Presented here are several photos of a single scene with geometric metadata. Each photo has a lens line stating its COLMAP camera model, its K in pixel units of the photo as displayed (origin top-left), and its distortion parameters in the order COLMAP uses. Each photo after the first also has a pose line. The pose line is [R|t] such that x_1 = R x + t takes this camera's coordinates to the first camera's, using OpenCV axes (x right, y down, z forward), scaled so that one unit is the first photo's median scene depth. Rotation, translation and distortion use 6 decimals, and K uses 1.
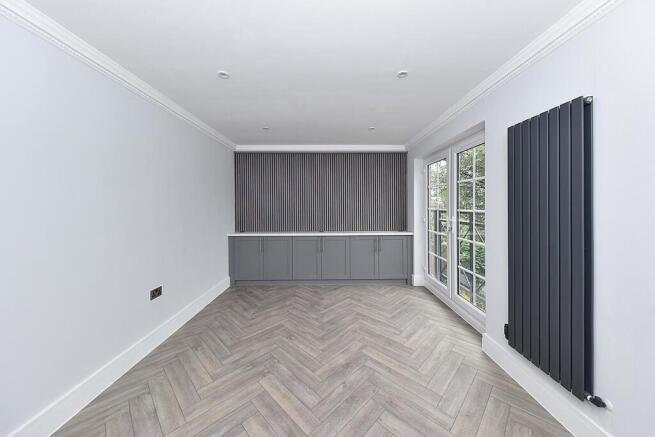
lens RADIAL K [[226.7, 0, 342.3], [0, 226.7, 214.5], [0, 0, 1]] dist [-0.001716, -0.000600]
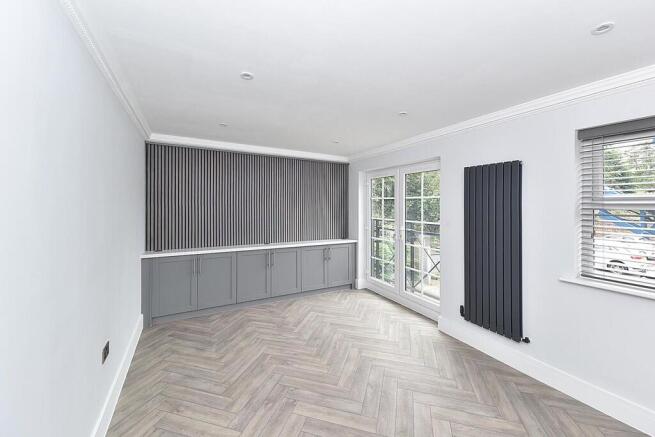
lens RADIAL K [[256.9, 0, 328.5], [0, 256.9, 213.9], [0, 0, 1]] dist [0.016192, 0.000033]
pose [[0.882454, -0.005579, 0.470365, -0.452418], [0.005319, 0.999984, 0.001881, -0.055359], [-0.470368, 0.000842, 0.882470, -0.014982]]
